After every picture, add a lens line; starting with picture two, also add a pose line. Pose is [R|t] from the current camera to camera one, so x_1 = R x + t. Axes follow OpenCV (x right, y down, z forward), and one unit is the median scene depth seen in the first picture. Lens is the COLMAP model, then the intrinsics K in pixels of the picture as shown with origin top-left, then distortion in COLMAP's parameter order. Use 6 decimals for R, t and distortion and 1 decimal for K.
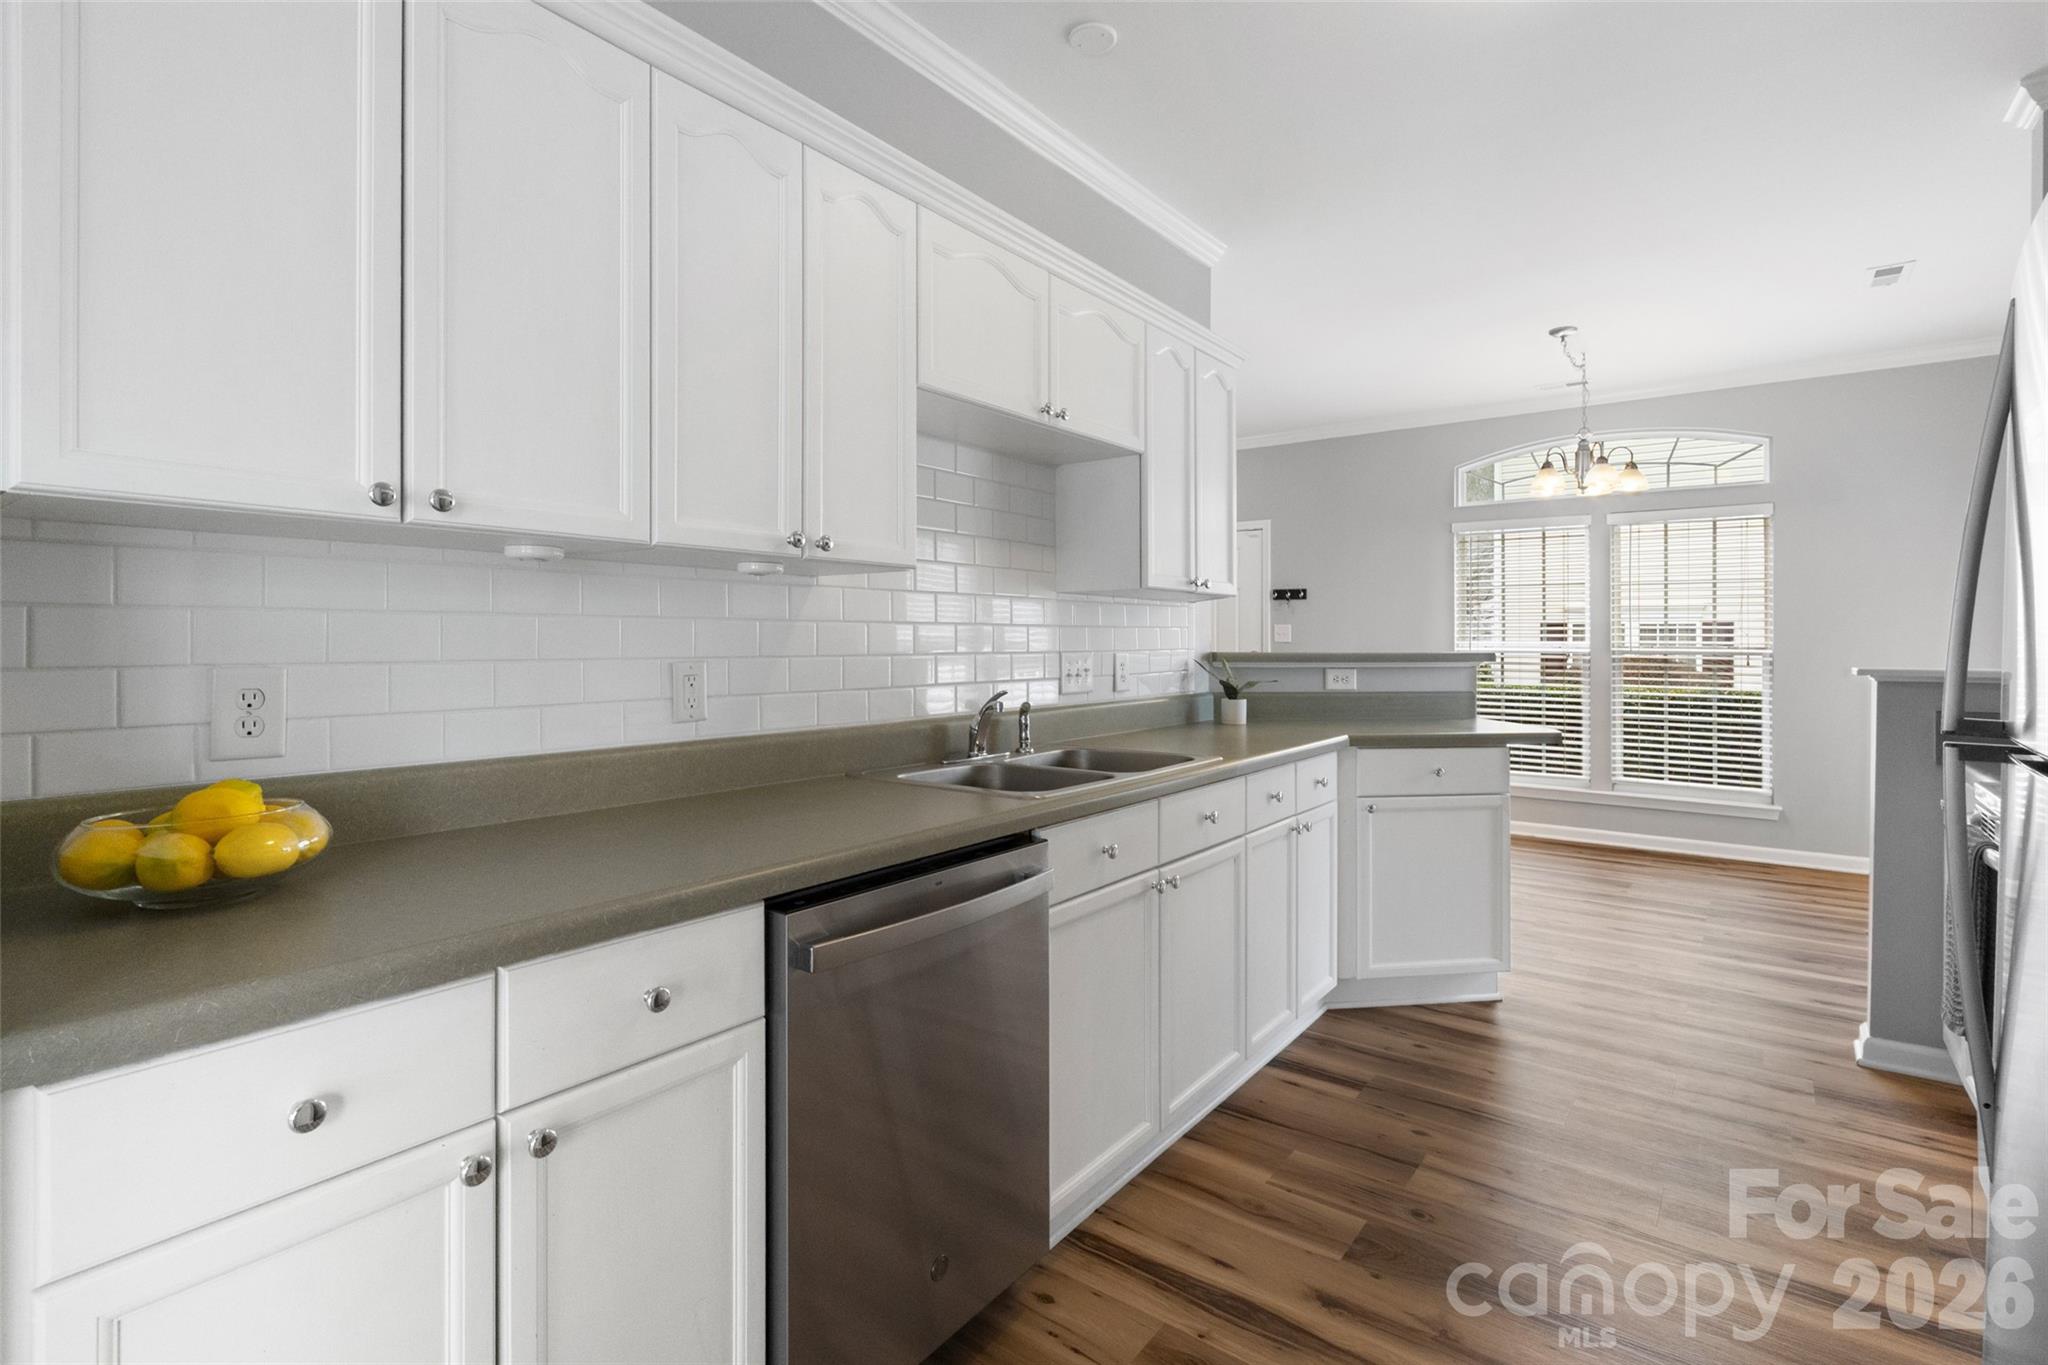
lens RADIAL K [[958.1, 0, 1030.5], [0, 958.1, 639.5], [0, 0, 1]] dist [-0.000667, 0.000029]
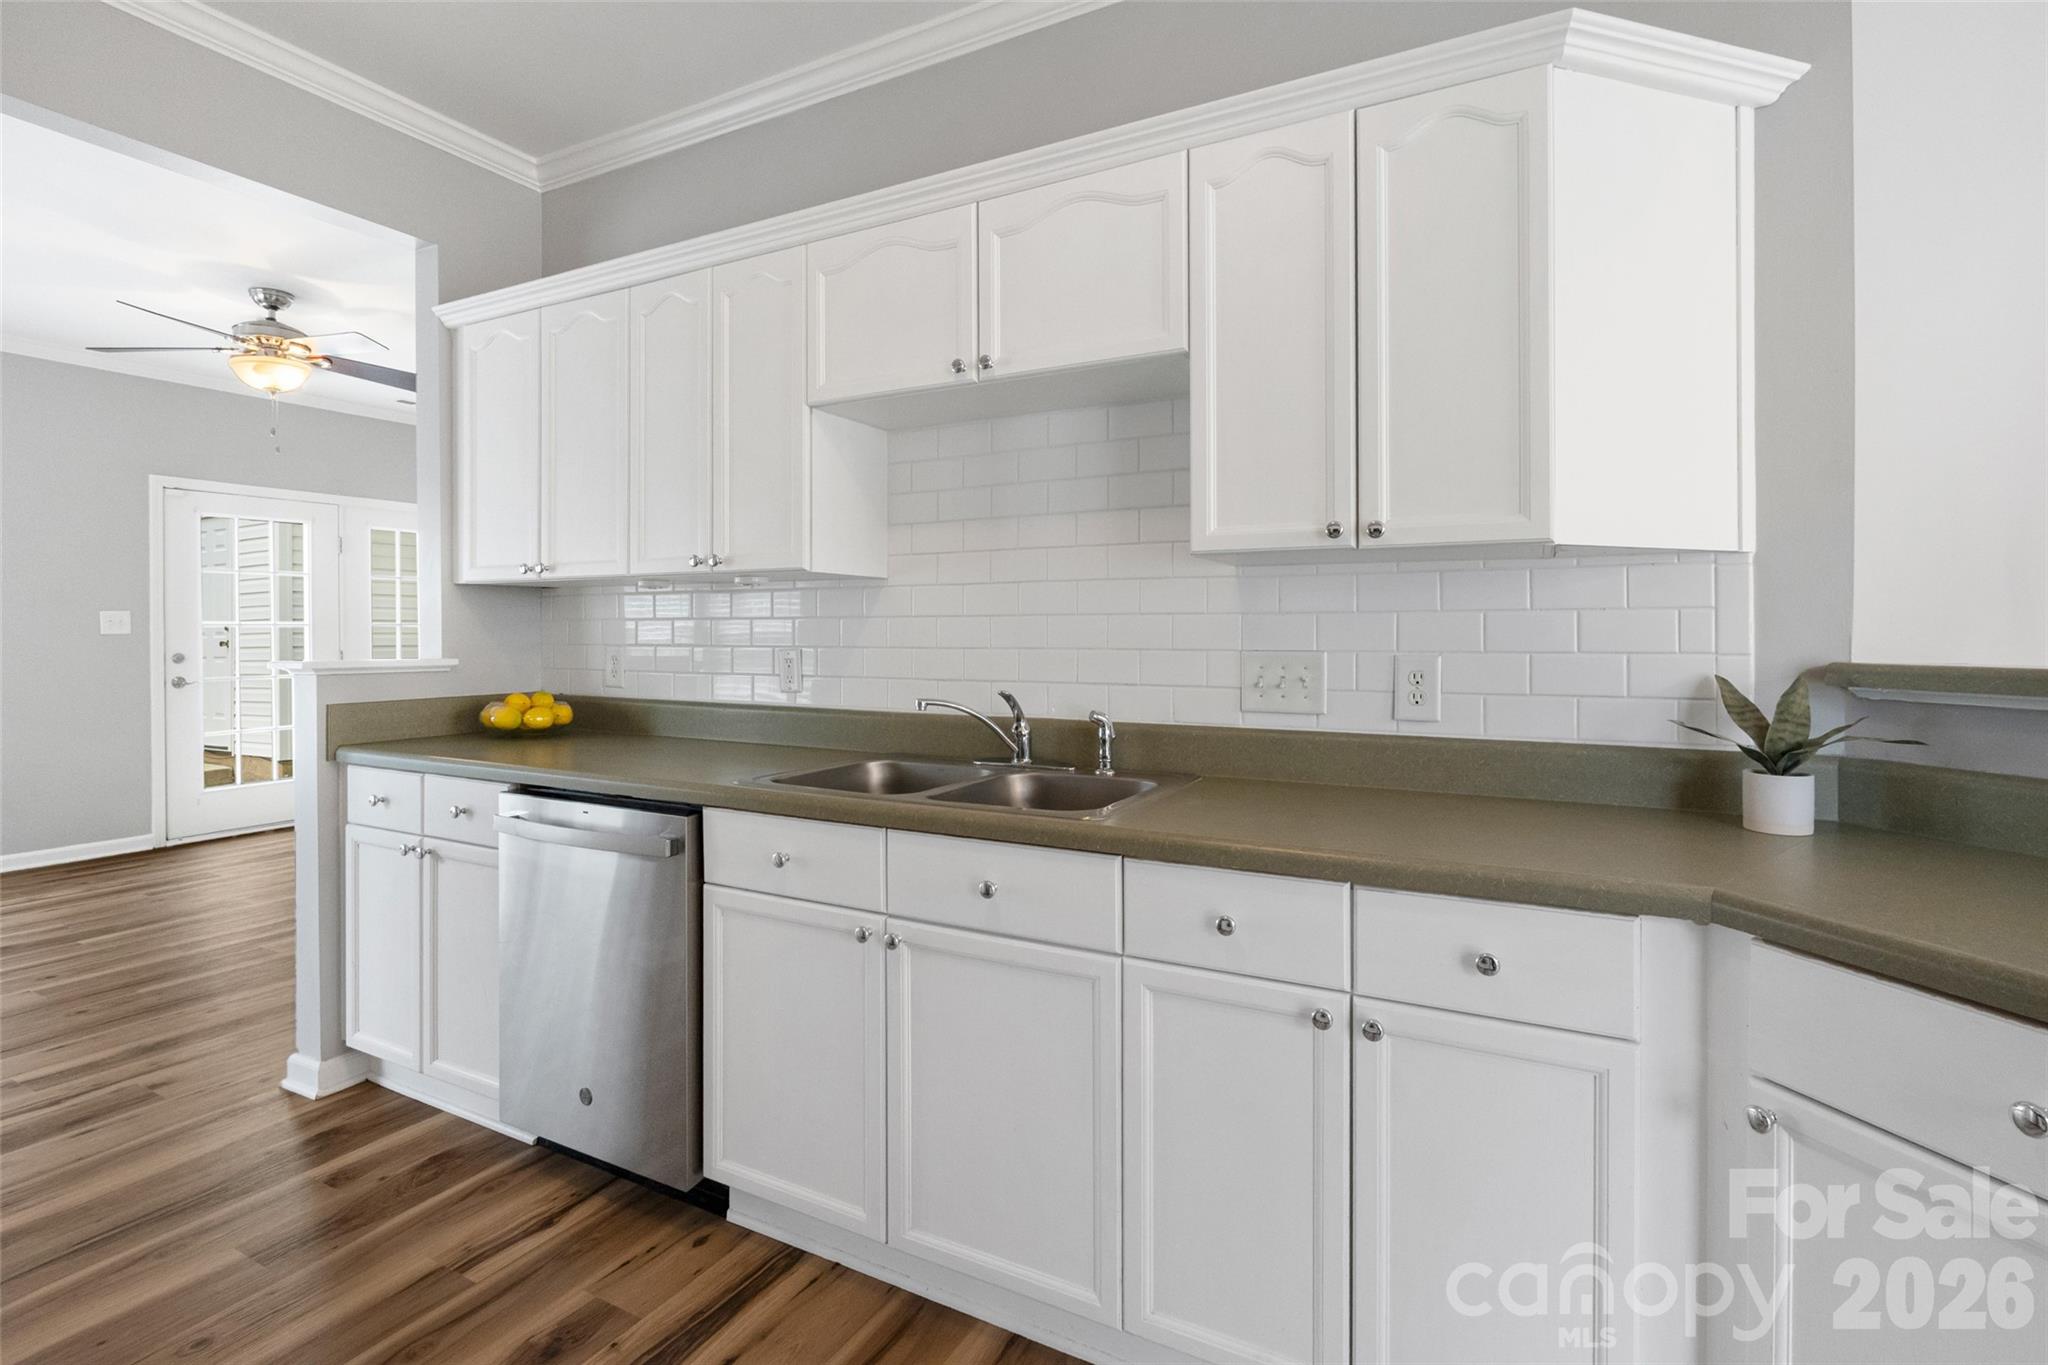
lens RADIAL K [[980.9, 0, 1022.8], [0, 980.9, 632.0], [0, 0, 1]] dist [0.004581, 0.000415]
pose [[0.147210, -0.000063, -0.989105, 0.961529], [0.000473, 1.000000, 0.000007, -0.000761], [0.989105, -0.000469, 0.147210, 0.984825]]
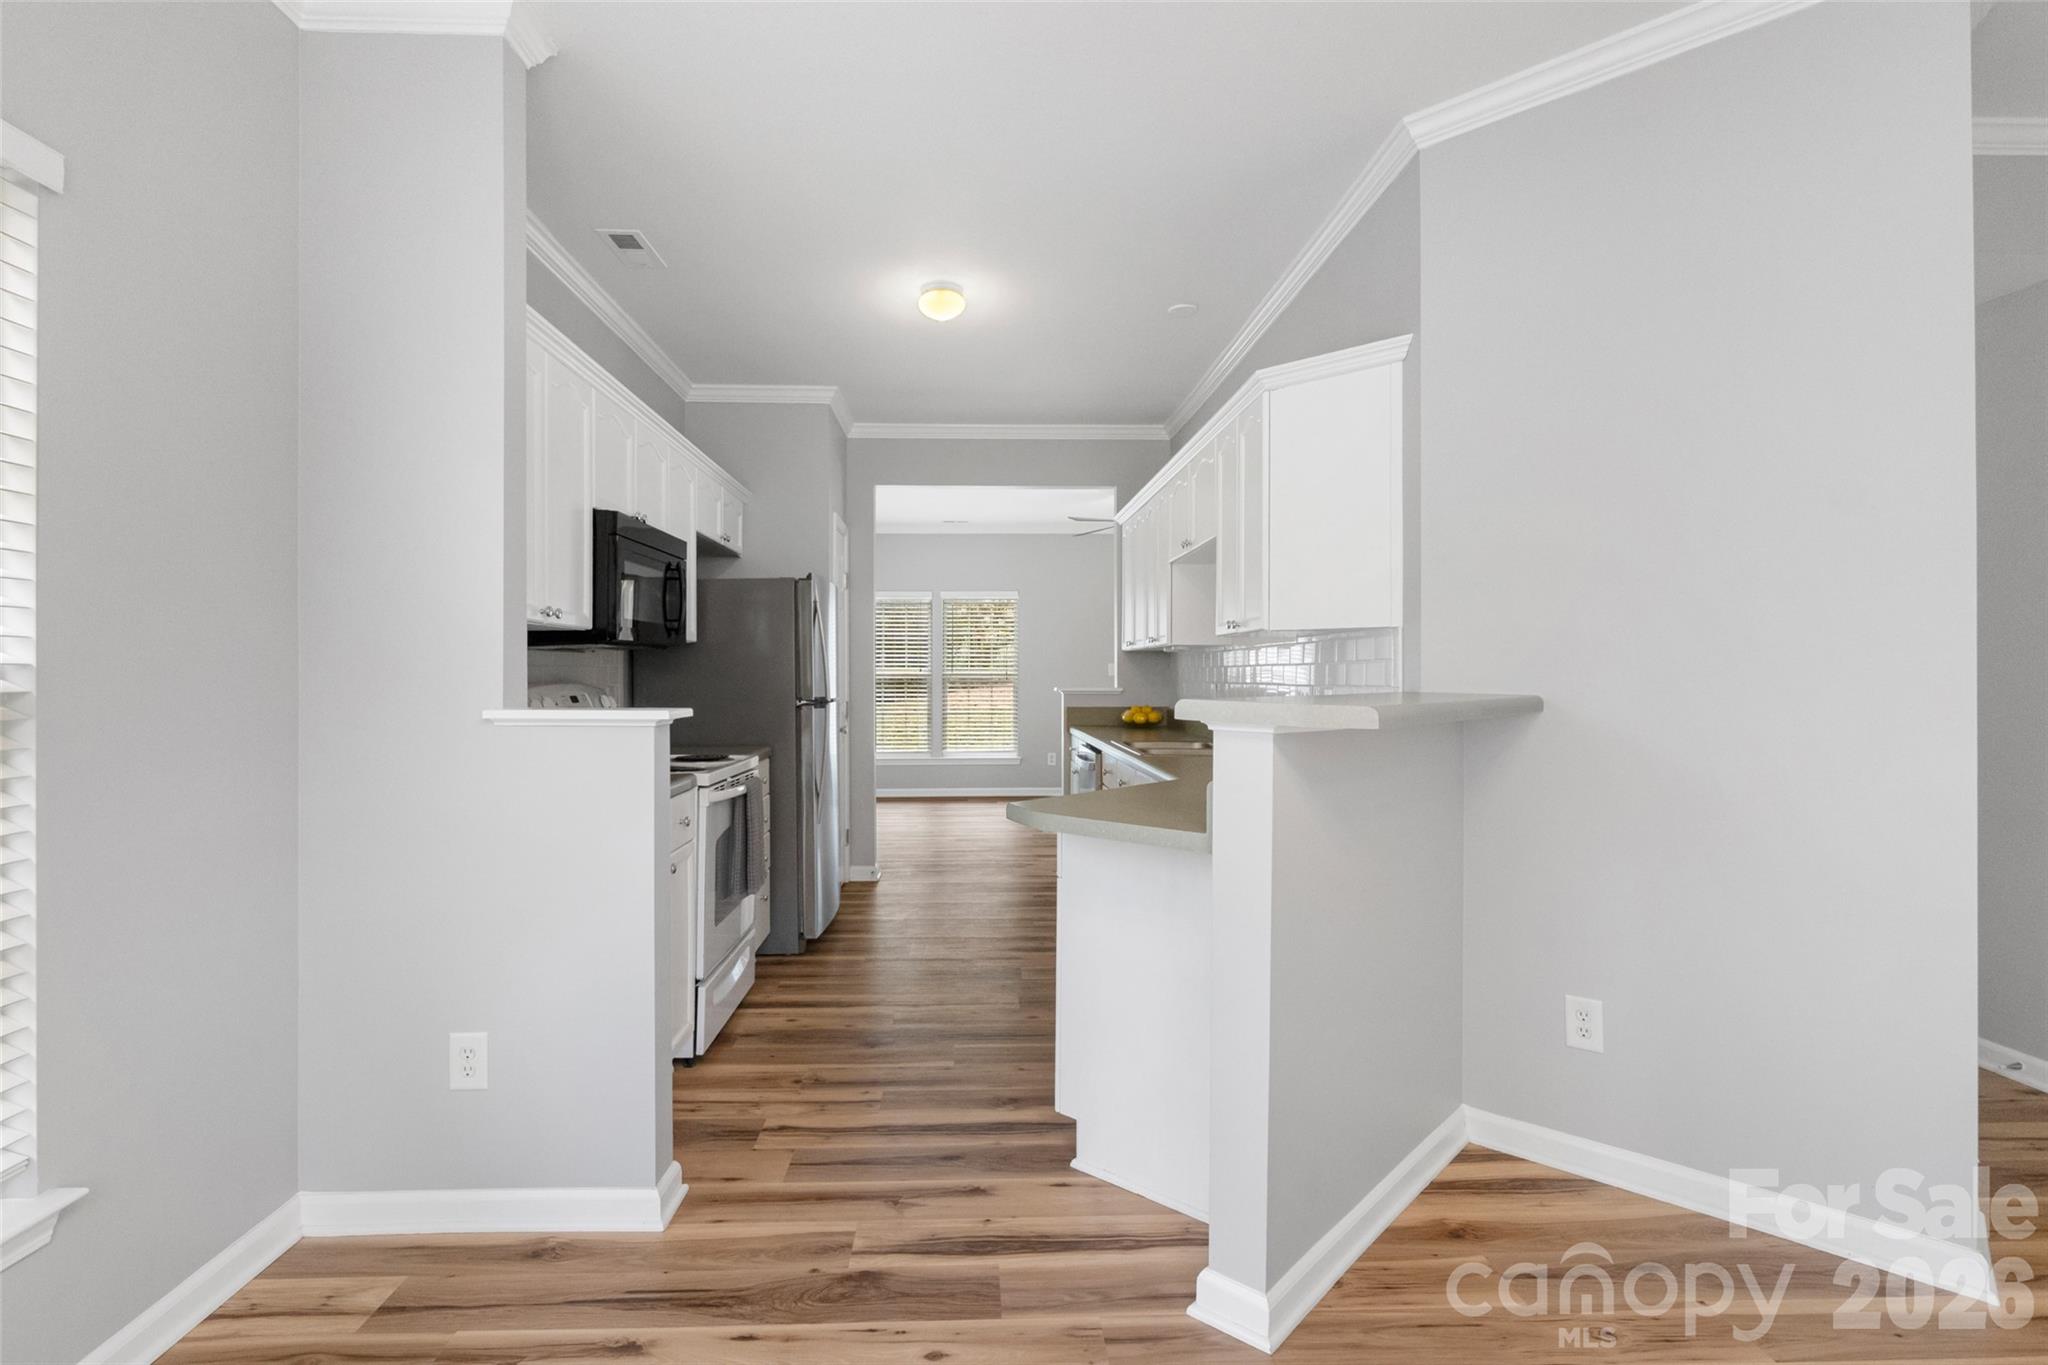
lens RADIAL K [[999.9, 0, 993.1], [0, 999.9, 679.0], [0, 0, 1]] dist [-0.001307, -0.000215]
pose [[-0.779656, 0.002739, -0.626202, 1.522285], [0.002075, 0.999996, 0.001791, 0.005215], [0.626205, 0.000097, -0.779659, 2.330836]]
